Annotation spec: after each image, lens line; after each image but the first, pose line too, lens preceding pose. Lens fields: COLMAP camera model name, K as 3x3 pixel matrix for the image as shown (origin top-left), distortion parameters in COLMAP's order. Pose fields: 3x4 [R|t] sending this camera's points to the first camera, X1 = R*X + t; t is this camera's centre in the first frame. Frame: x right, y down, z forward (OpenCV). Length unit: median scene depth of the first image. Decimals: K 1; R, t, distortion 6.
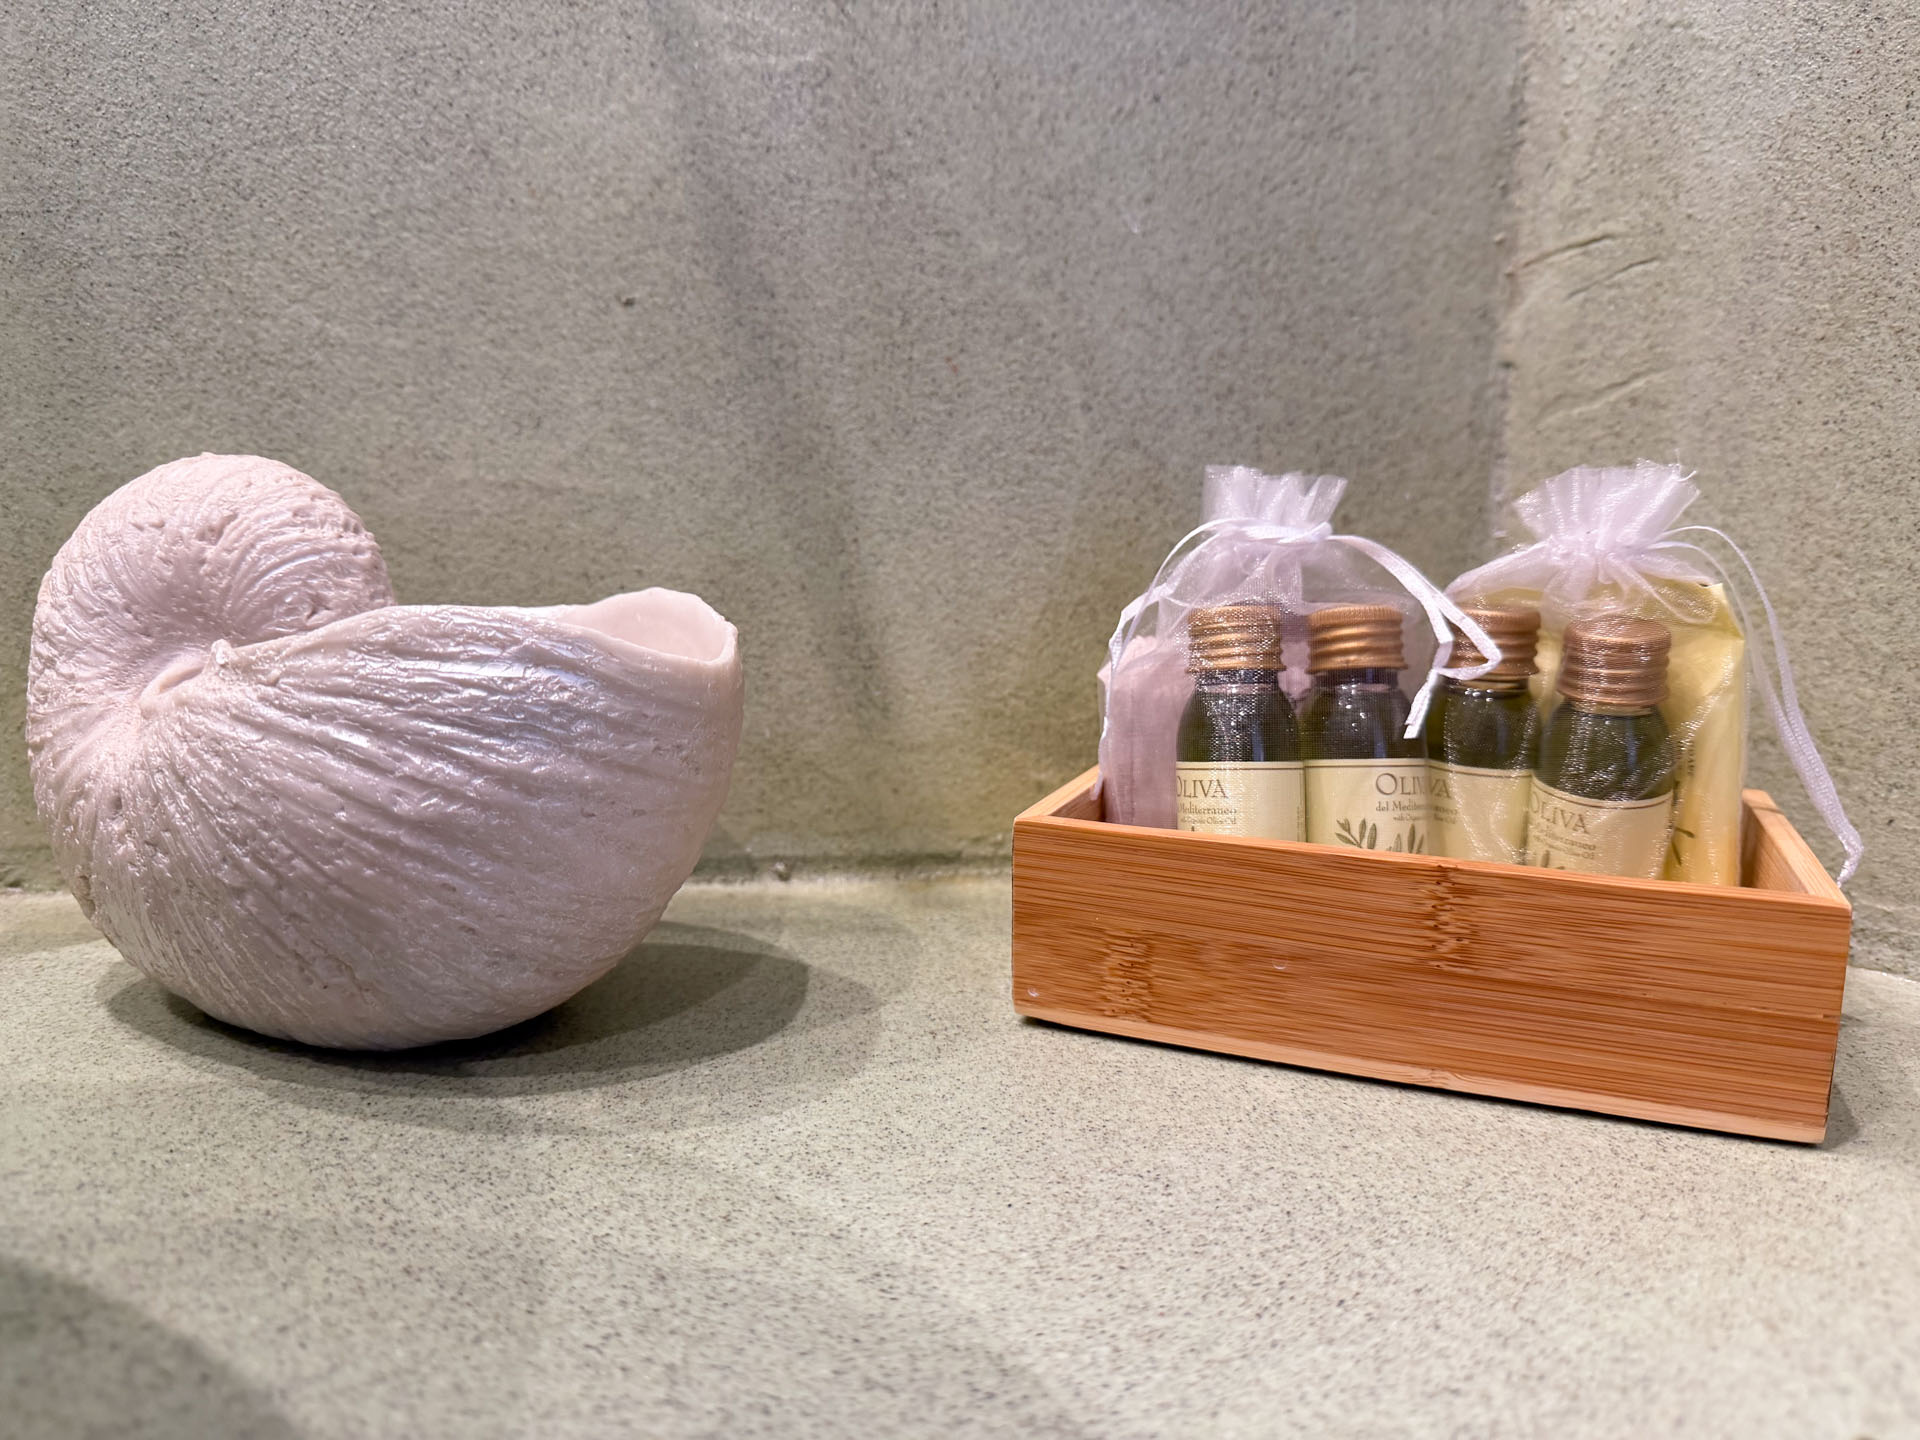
lens RADIAL K [[1395.1, 0, 995.1], [0, 1395.1, 669.1], [0, 0, 1]] dist [0.044158, -0.068343]
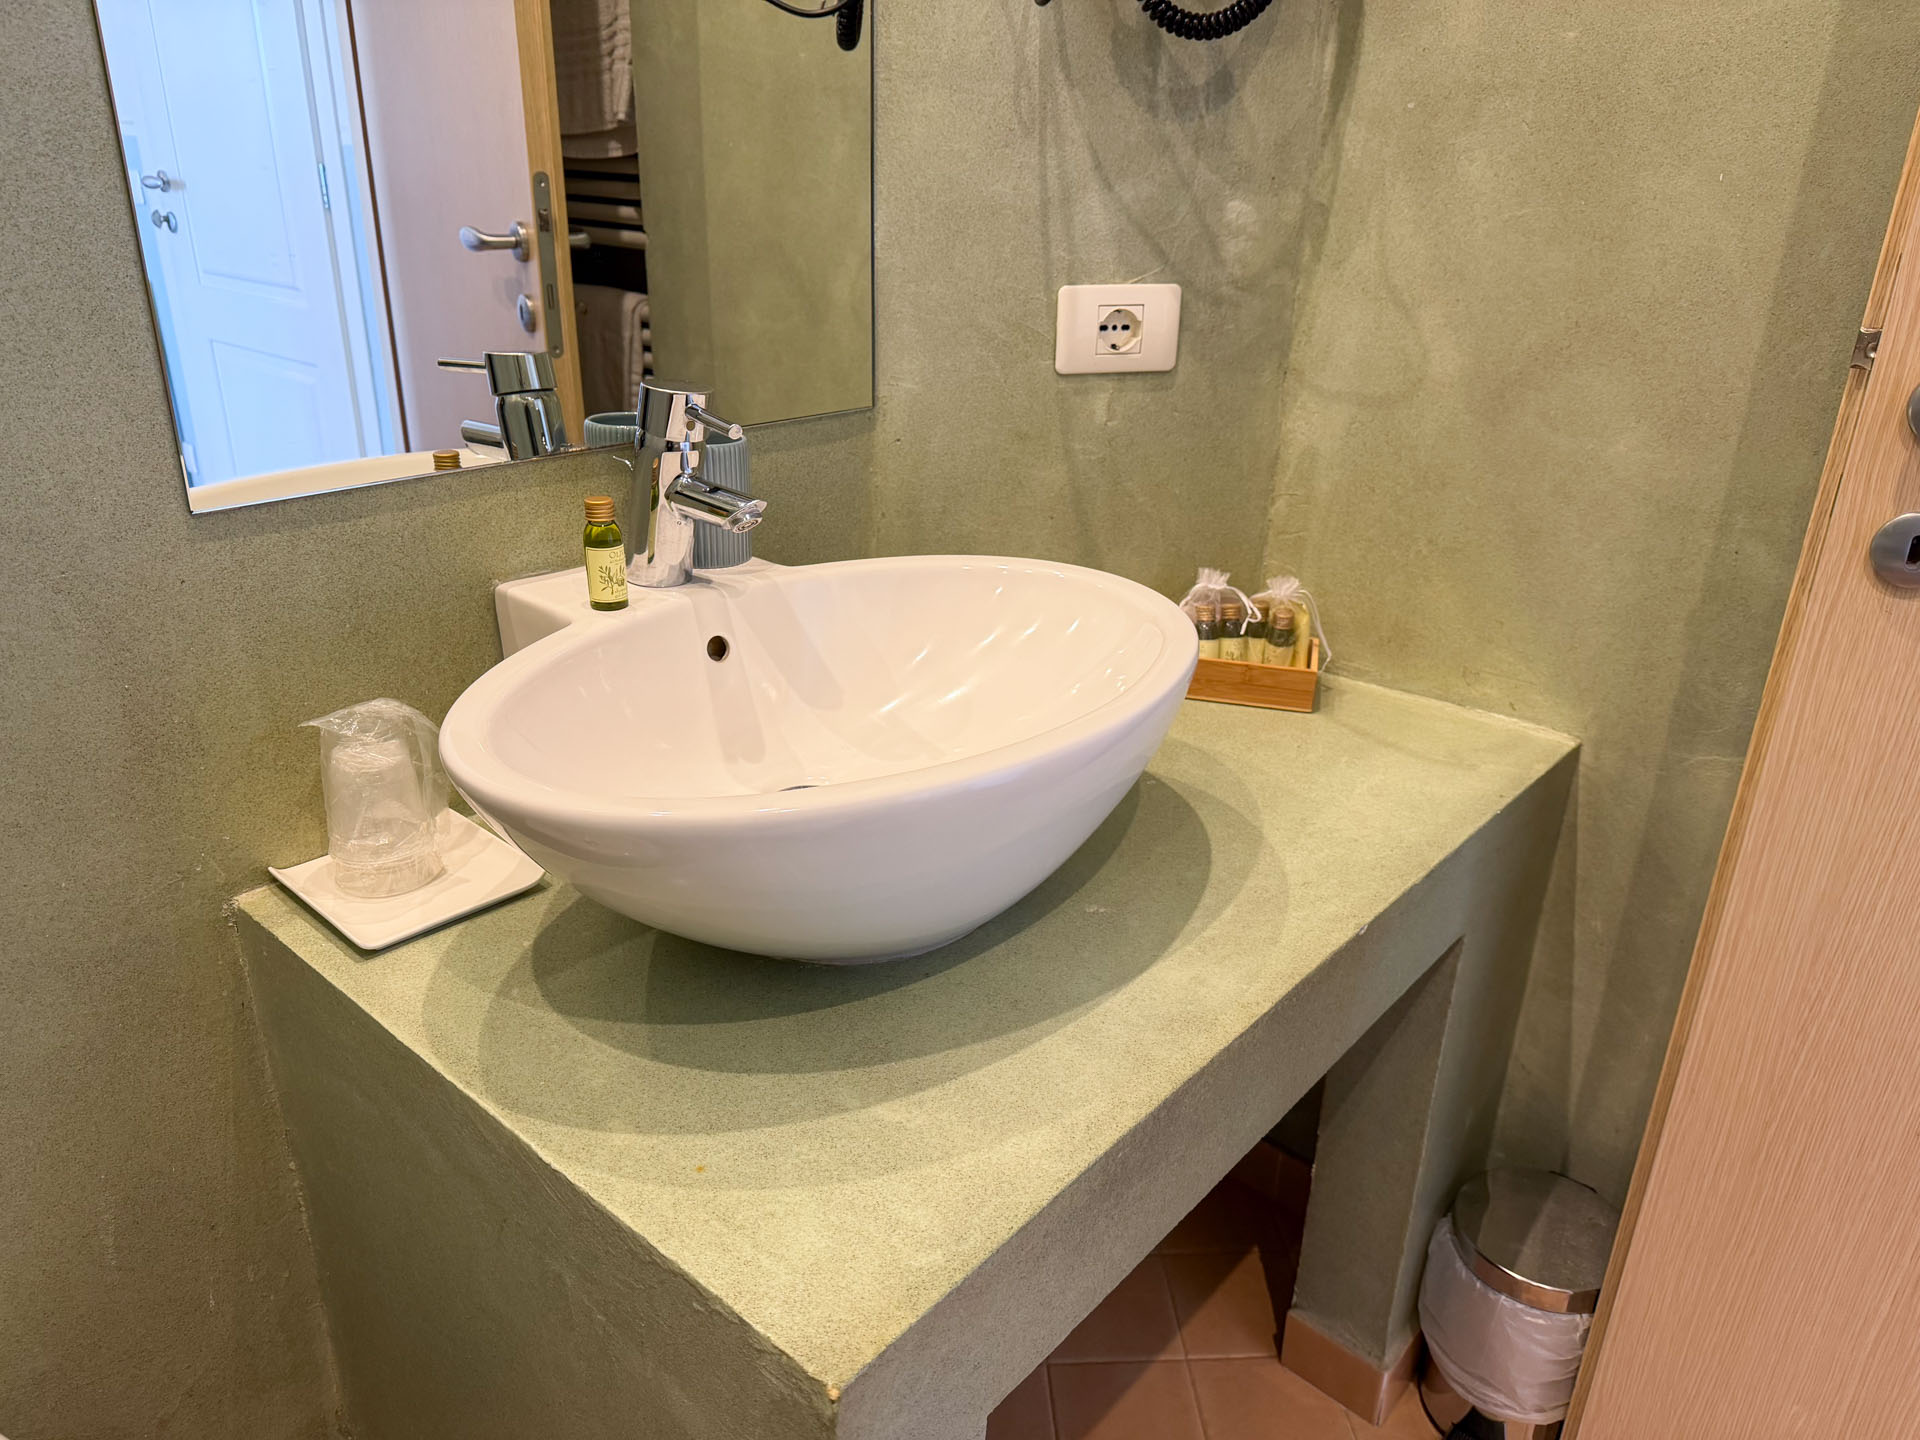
lens RADIAL K [[1395.1, 0, 957.9], [0, 1395.1, 726.1], [0, 0, 1]] dist [0.044158, -0.068343]
pose [[0.992857, -0.030621, 0.115318, -1.132363], [-0.003984, 0.957461, 0.288536, -0.948553], [-0.119248, -0.286934, 0.950499, -3.243451]]
